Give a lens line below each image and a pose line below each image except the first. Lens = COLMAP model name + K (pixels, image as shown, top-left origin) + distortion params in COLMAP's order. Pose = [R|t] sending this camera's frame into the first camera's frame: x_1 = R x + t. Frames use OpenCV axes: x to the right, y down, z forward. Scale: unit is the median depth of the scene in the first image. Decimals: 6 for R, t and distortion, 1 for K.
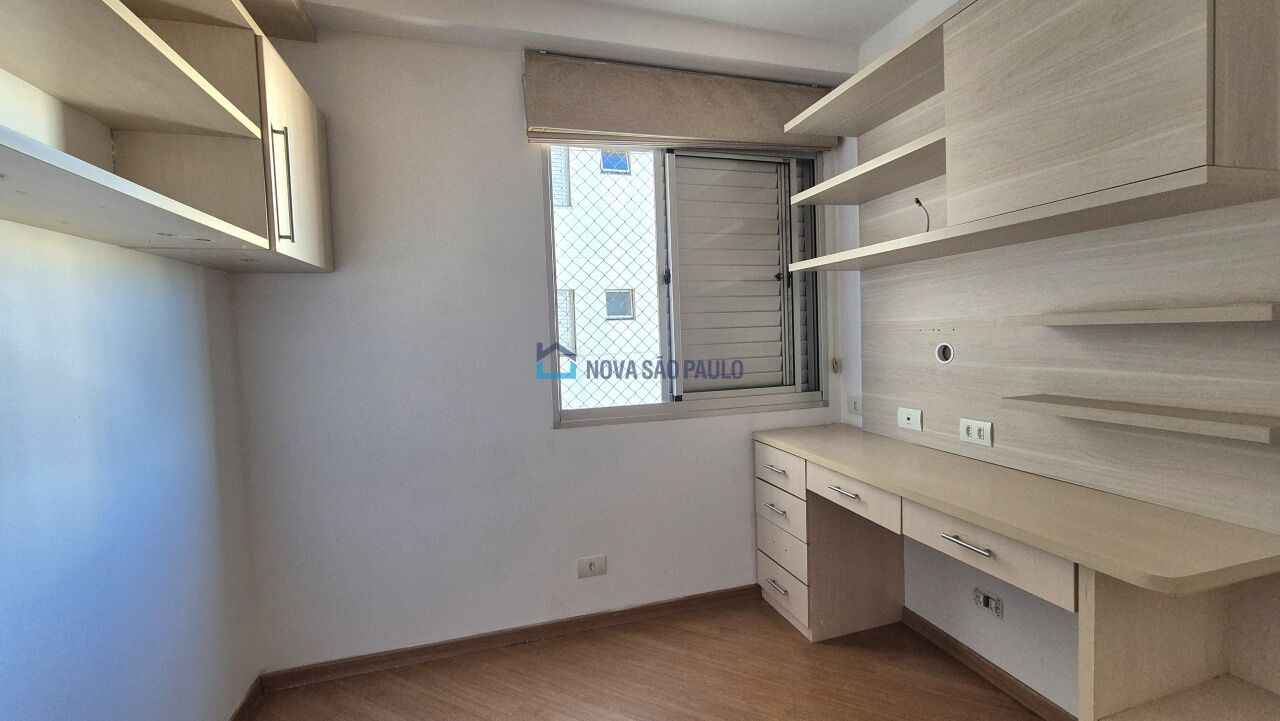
lens RADIAL K [[524.0, 0, 643.4], [0, 524.0, 353.0], [0, 0, 1]] dist [-0.000139, 0.000167]
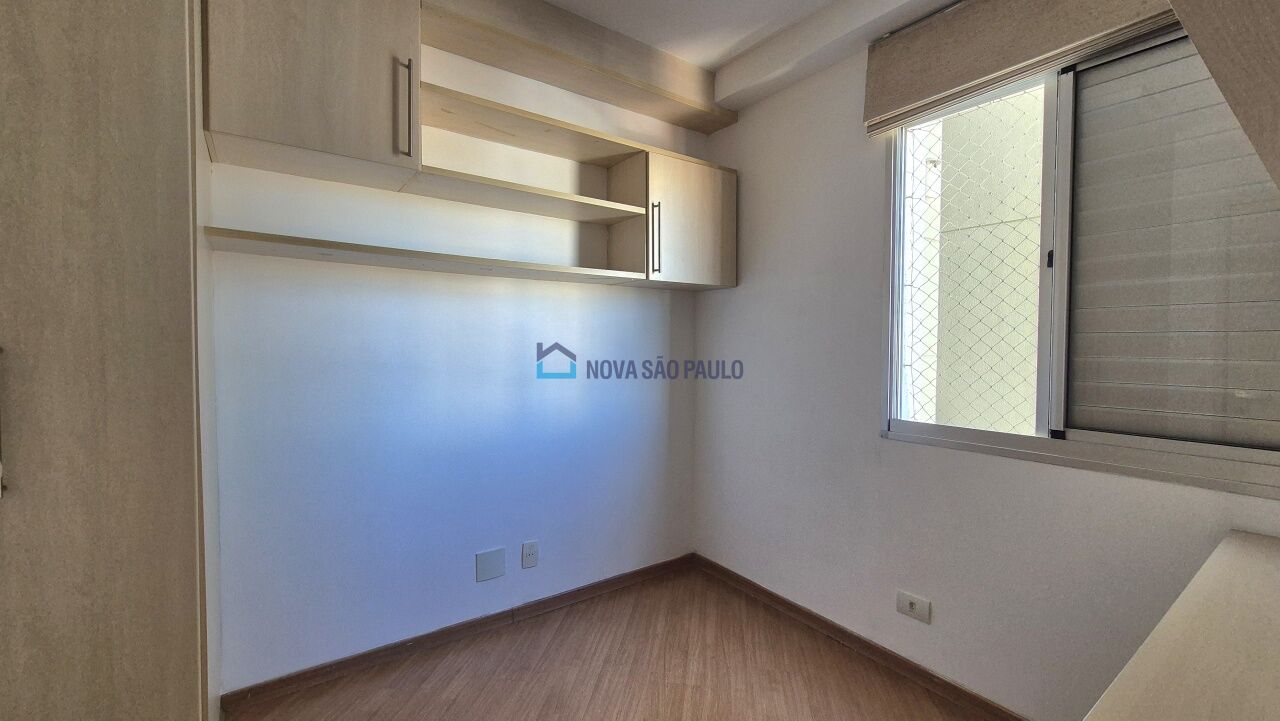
lens RADIAL K [[524.0, 0, 643.4], [0, 524.0, 353.0], [0, 0, 1]] dist [-0.000139, 0.000167]
pose [[0.331113, 0.052633, -0.942122, 0.526462], [-0.054244, 0.997854, 0.036682, -0.014690], [0.942031, 0.038958, 0.333257, 0.270707]]
